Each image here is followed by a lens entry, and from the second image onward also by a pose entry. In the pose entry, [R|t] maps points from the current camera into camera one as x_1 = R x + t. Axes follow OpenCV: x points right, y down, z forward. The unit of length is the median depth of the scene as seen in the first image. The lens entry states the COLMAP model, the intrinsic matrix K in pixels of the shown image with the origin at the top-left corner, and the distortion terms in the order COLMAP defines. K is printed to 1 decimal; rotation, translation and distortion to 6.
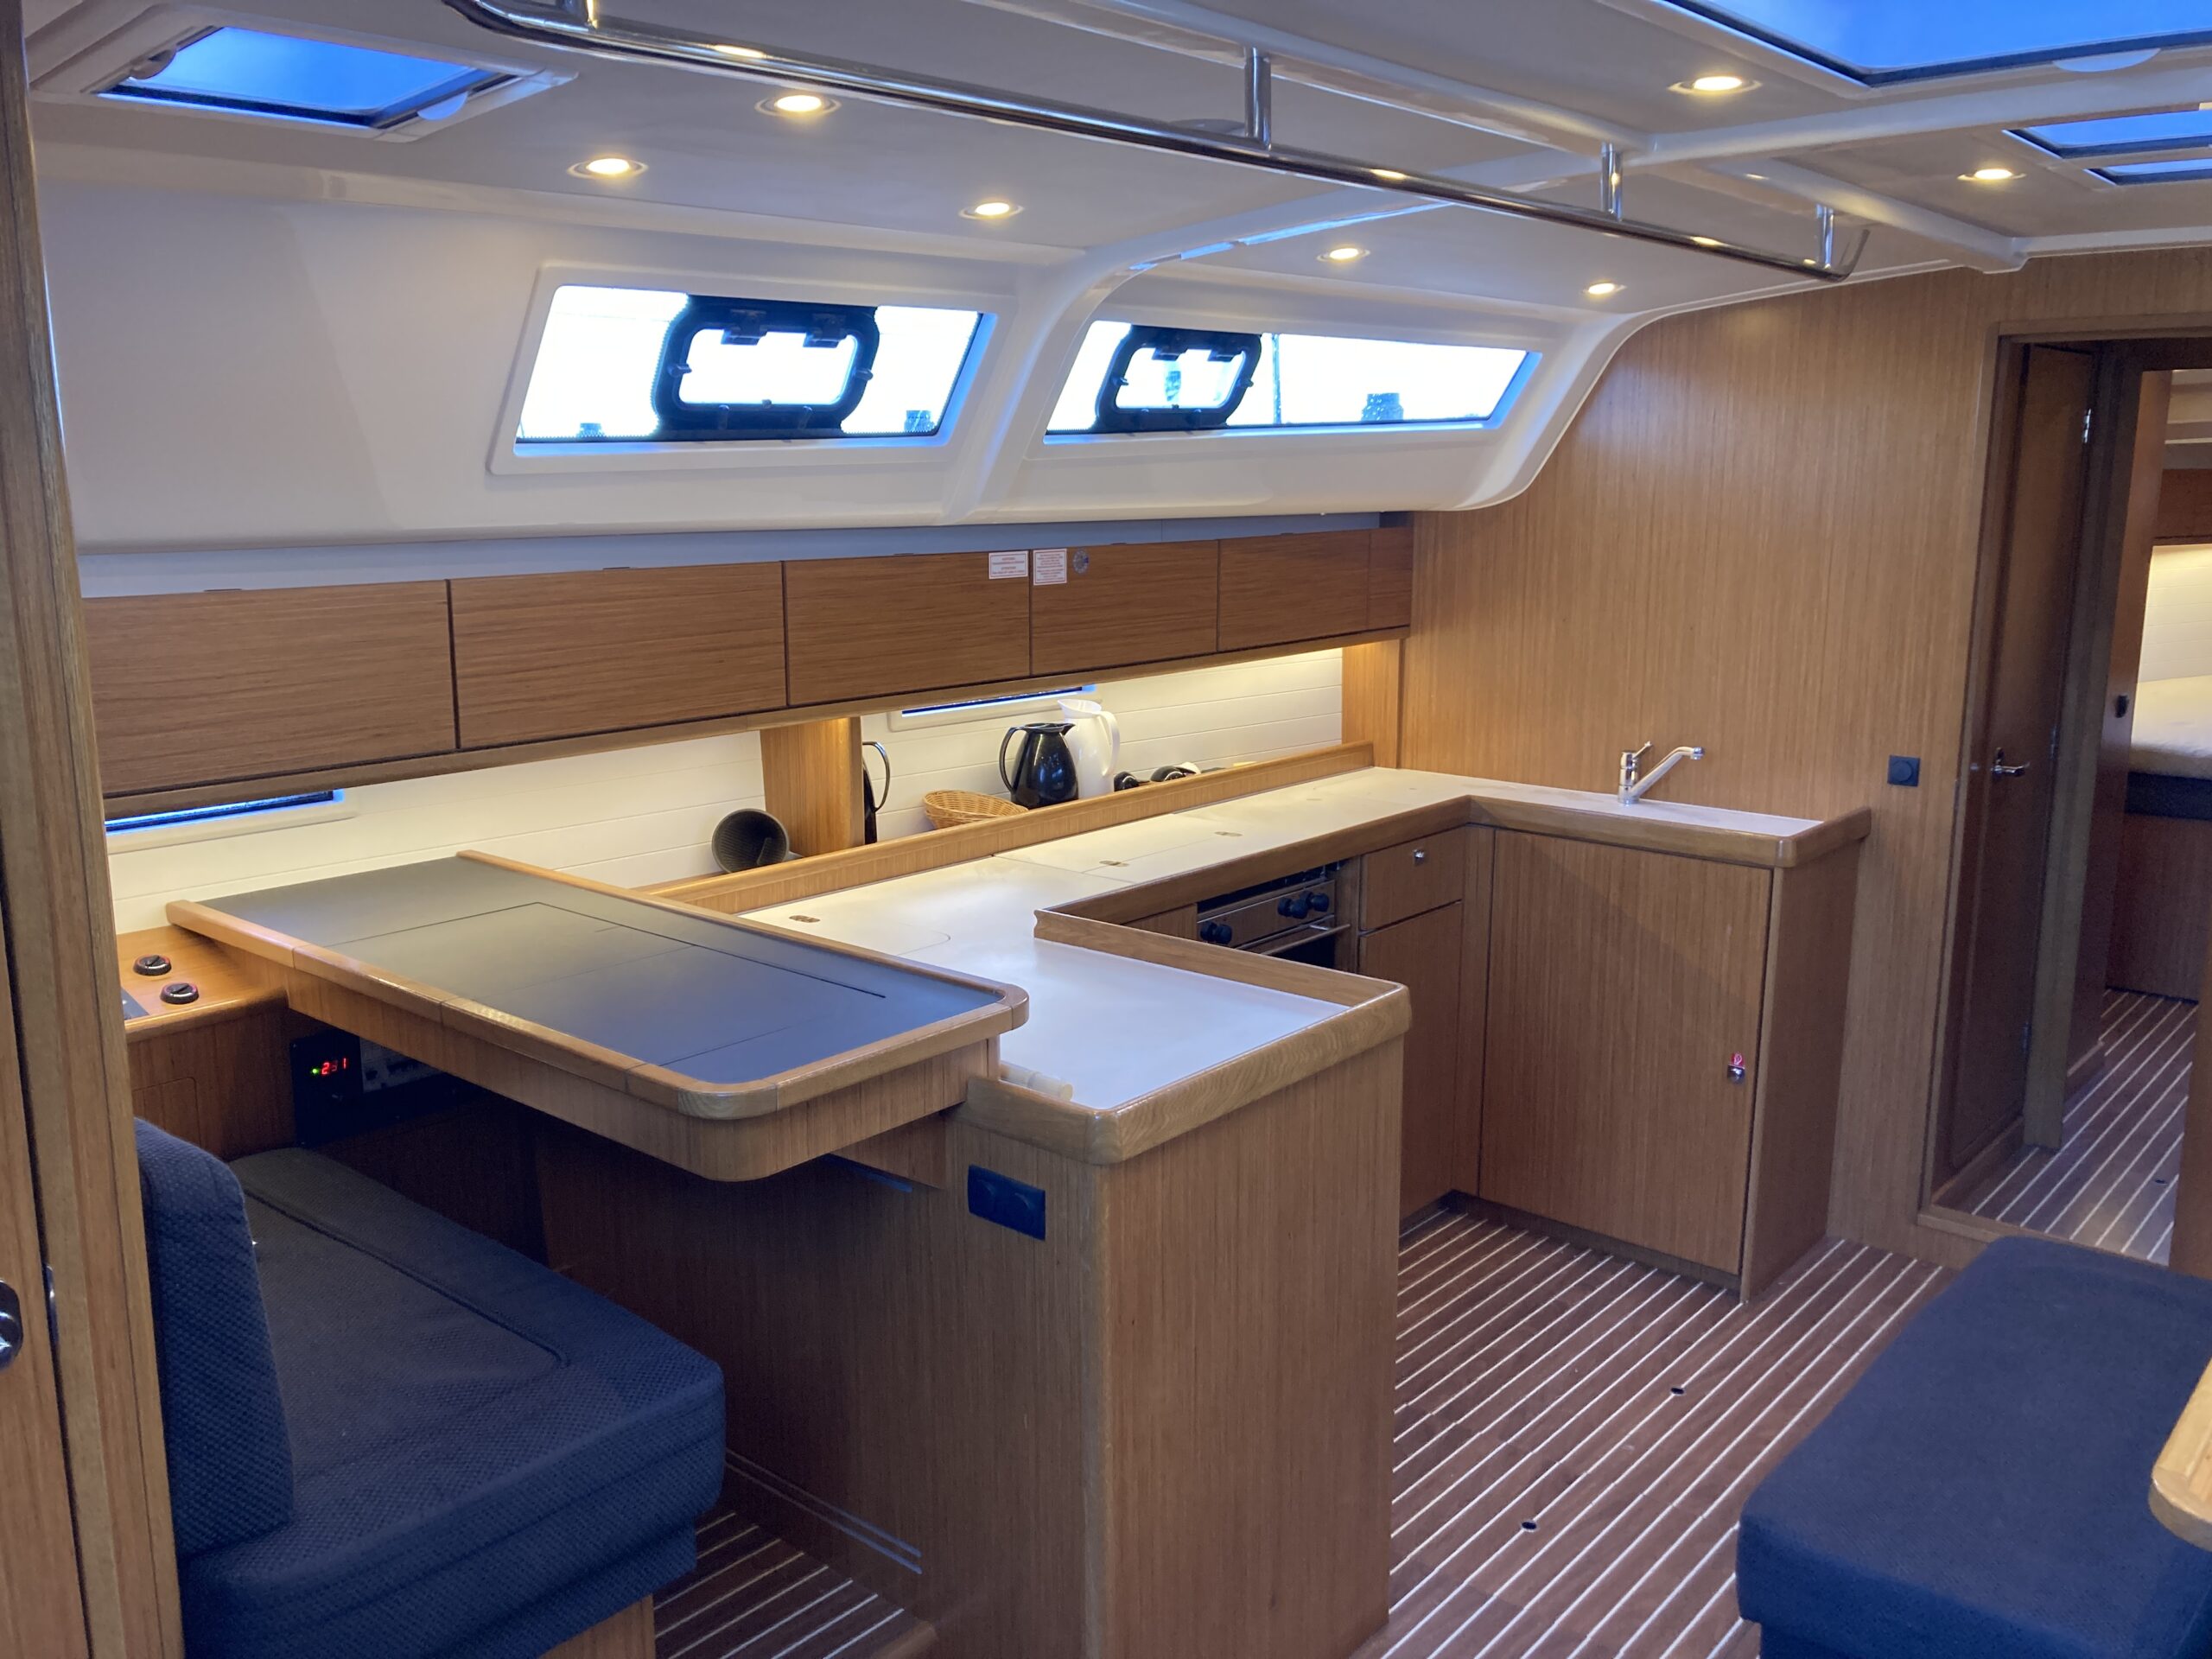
lens RADIAL K [[1824.8, 0, 1102.4], [0, 1824.8, 833.4], [0, 0, 1]] dist [-0.010147, 0.021501]
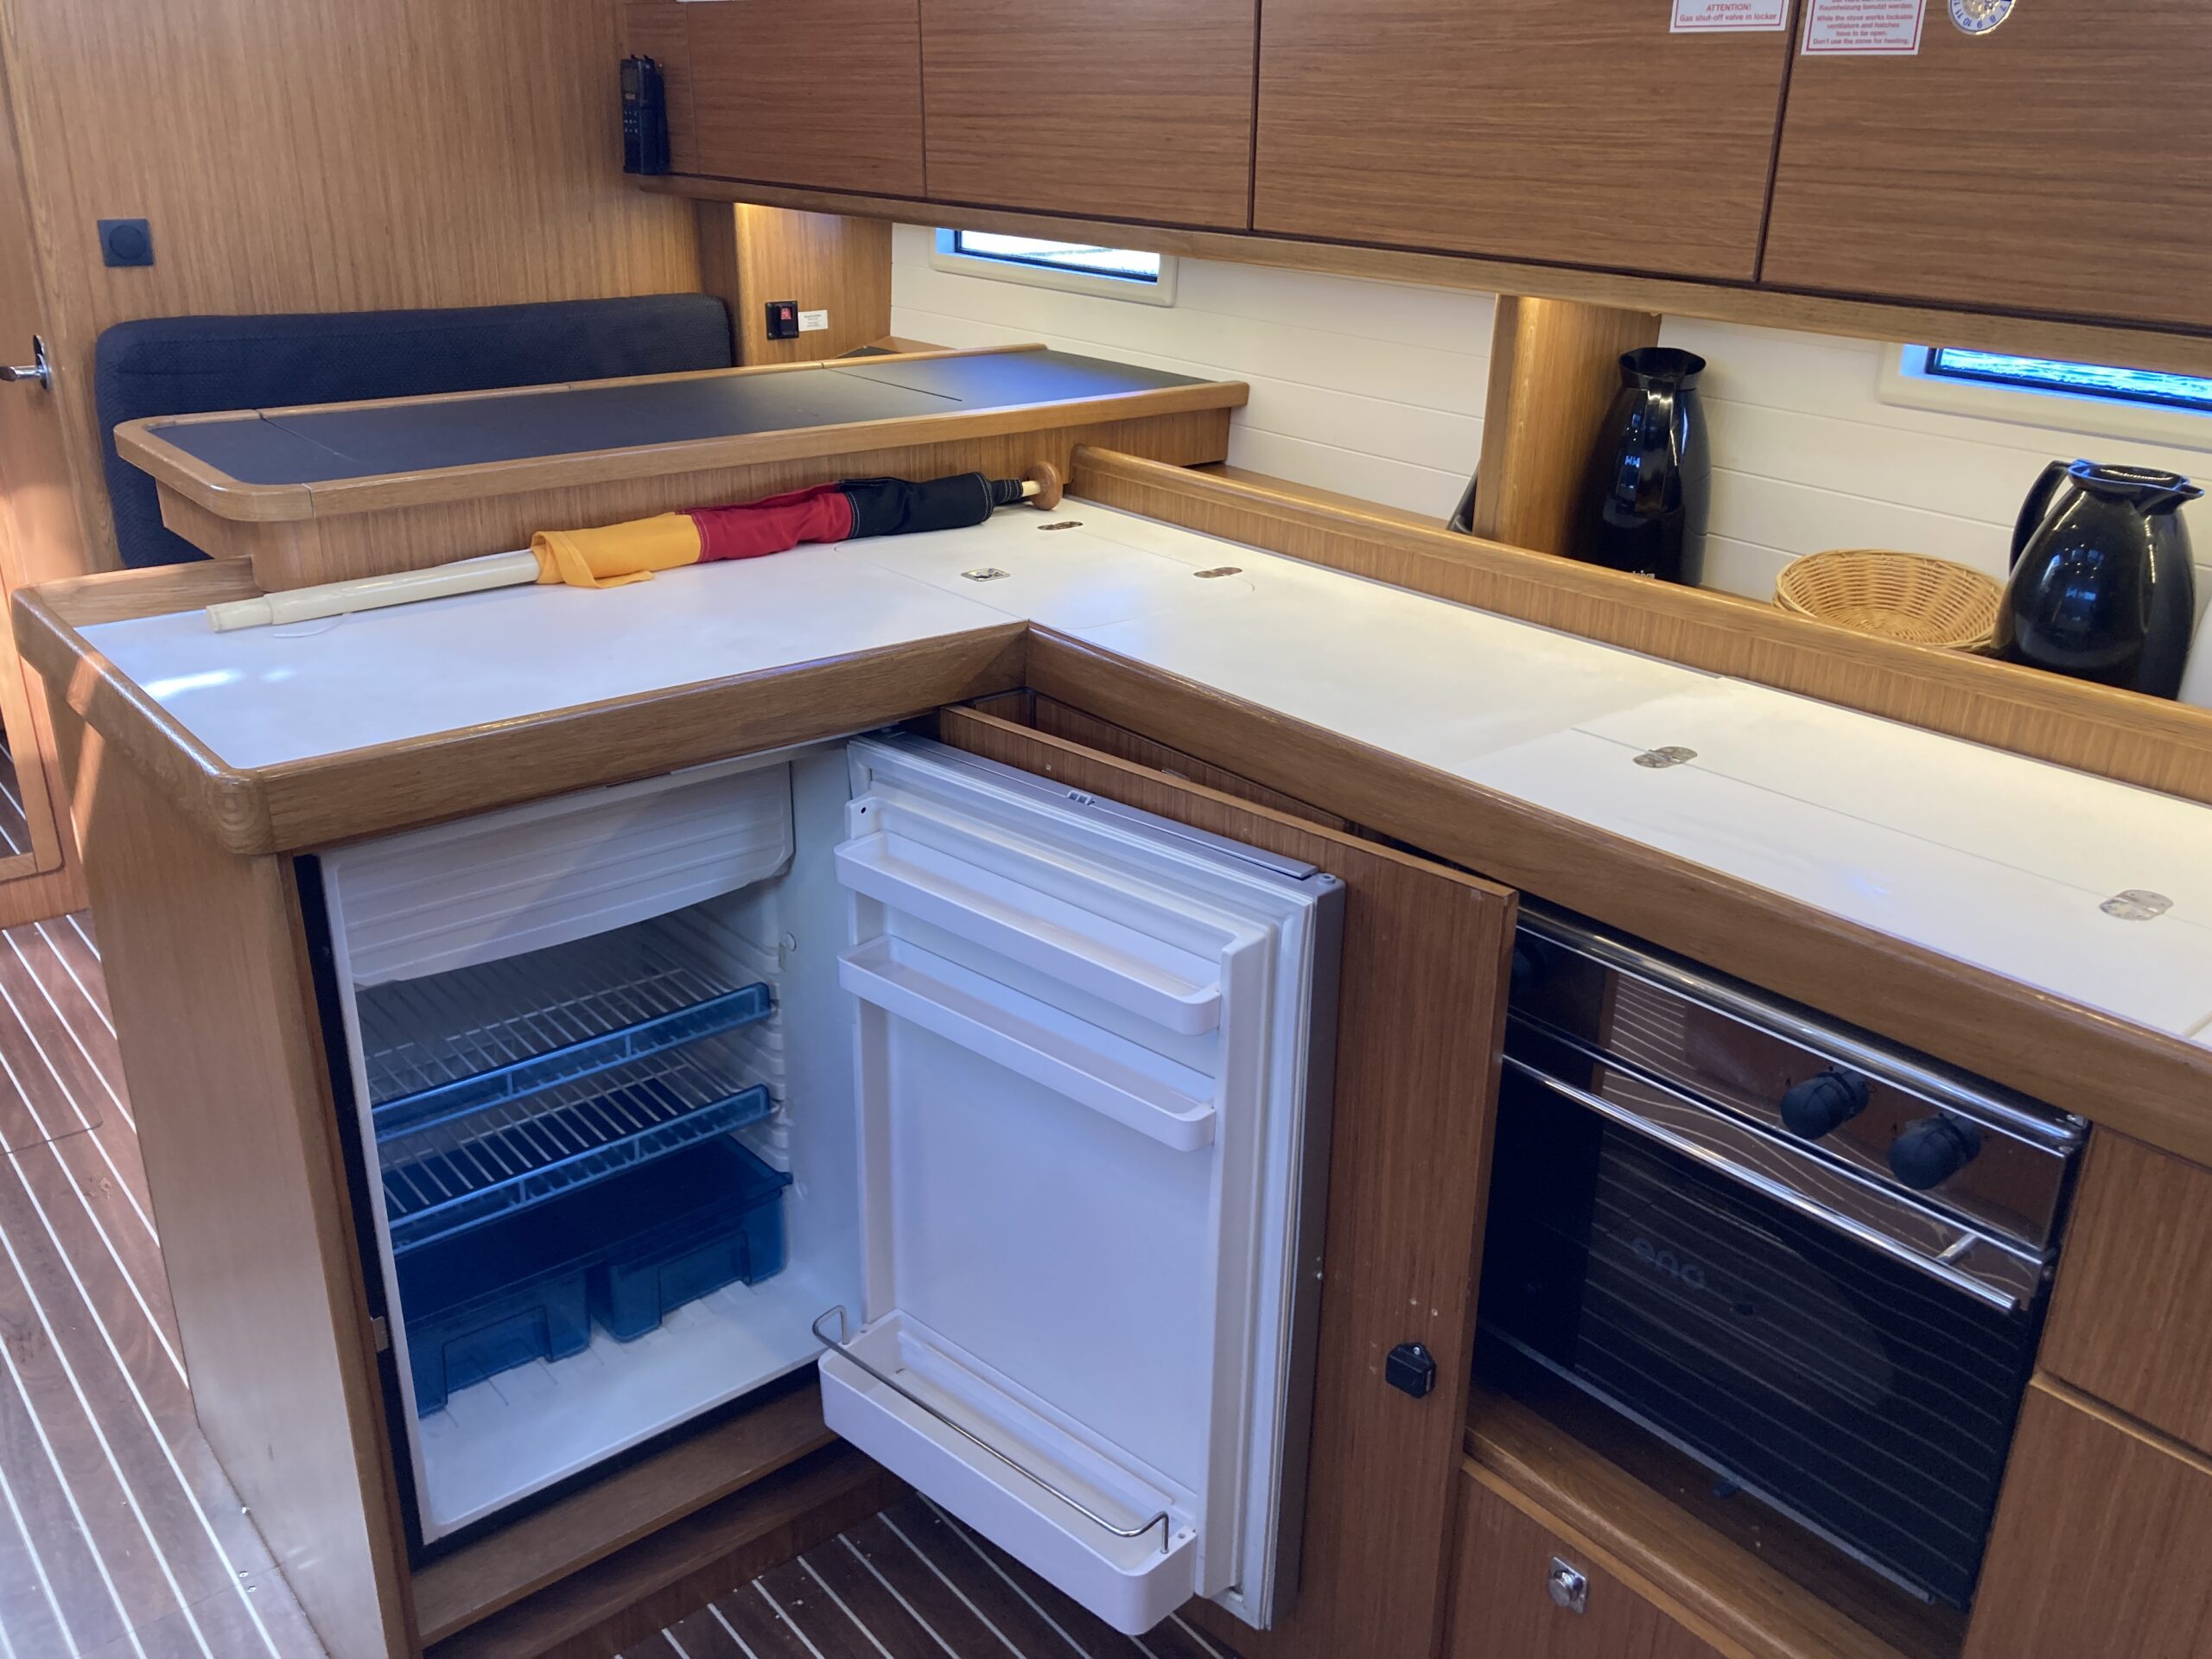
lens RADIAL K [[1824.8, 0, 1107.9], [0, 1824.8, 828.1], [0, 0, 1]] dist [-0.010147, 0.021501]
pose [[-0.146395, 0.373658, -0.915941, 0.430182], [-0.213973, 0.892036, 0.398105, -0.110855], [0.965807, 0.254267, -0.050636, 0.914359]]
